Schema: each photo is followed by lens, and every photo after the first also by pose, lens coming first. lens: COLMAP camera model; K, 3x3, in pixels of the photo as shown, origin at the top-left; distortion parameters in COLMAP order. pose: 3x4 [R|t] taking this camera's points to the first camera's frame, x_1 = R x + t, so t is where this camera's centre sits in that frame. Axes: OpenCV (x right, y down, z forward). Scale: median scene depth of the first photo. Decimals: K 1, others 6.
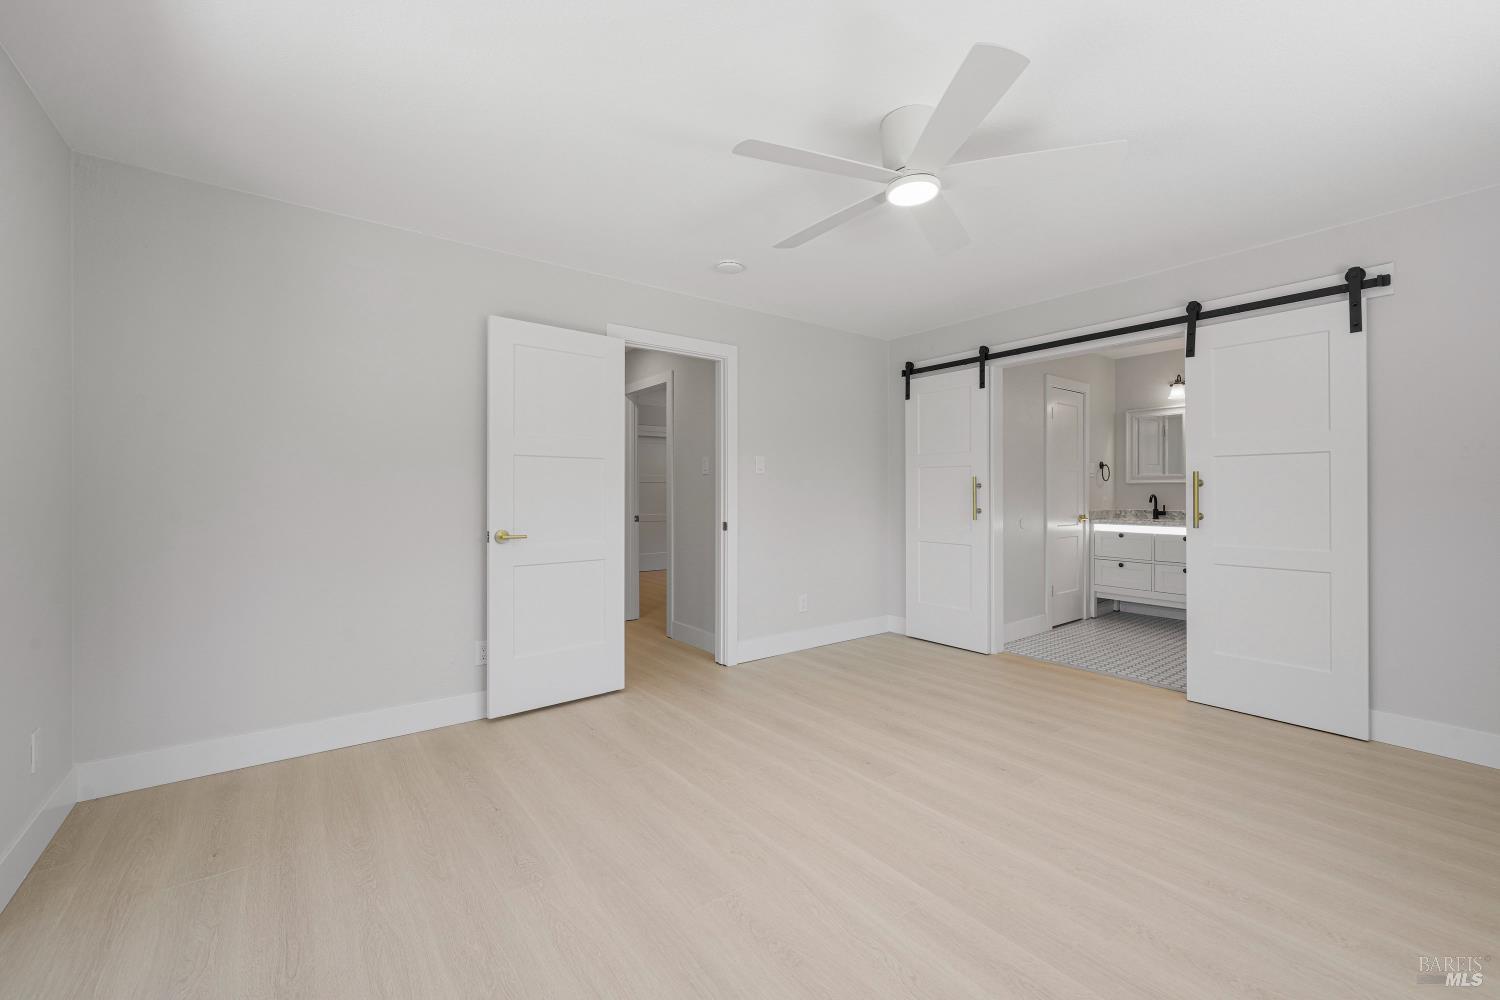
lens RADIAL K [[601.6, 0, 752.5], [0, 601.6, 495.7], [0, 0, 1]] dist [-0.005939, 0.002431]
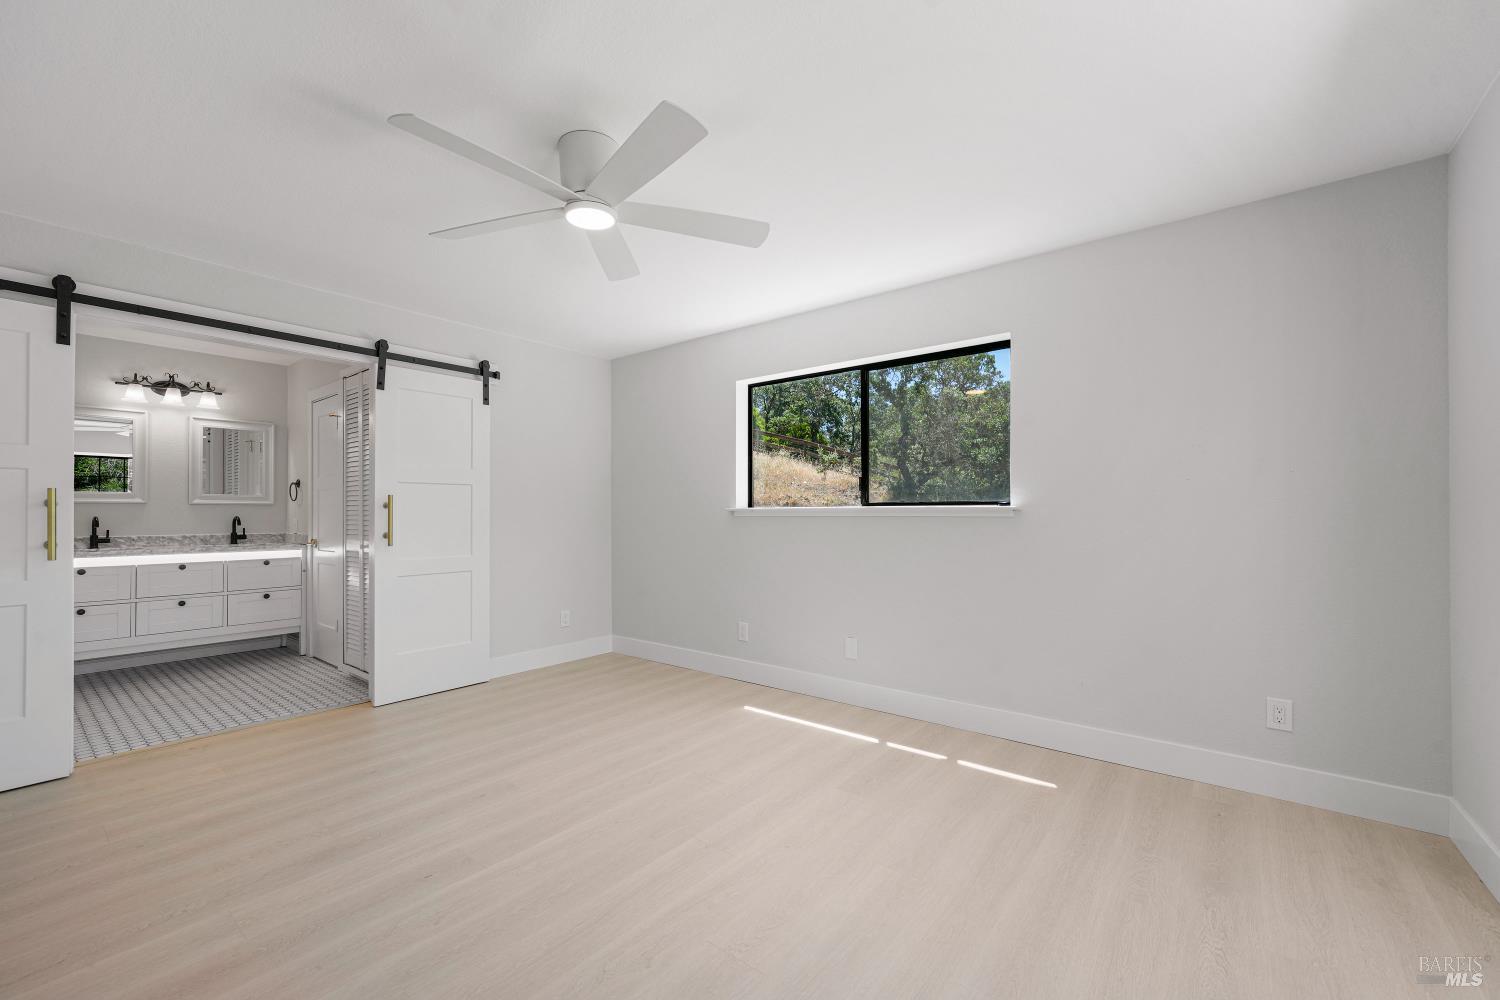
lens RADIAL K [[601.6, 0, 738.7], [0, 601.6, 507.7], [0, 0, 1]] dist [-0.005939, 0.002431]
pose [[-0.214992, 0.010084, 0.976564, -0.403177], [0.008642, 0.999927, -0.008423, -0.001047], [-0.976578, 0.006628, -0.215063, 0.508390]]
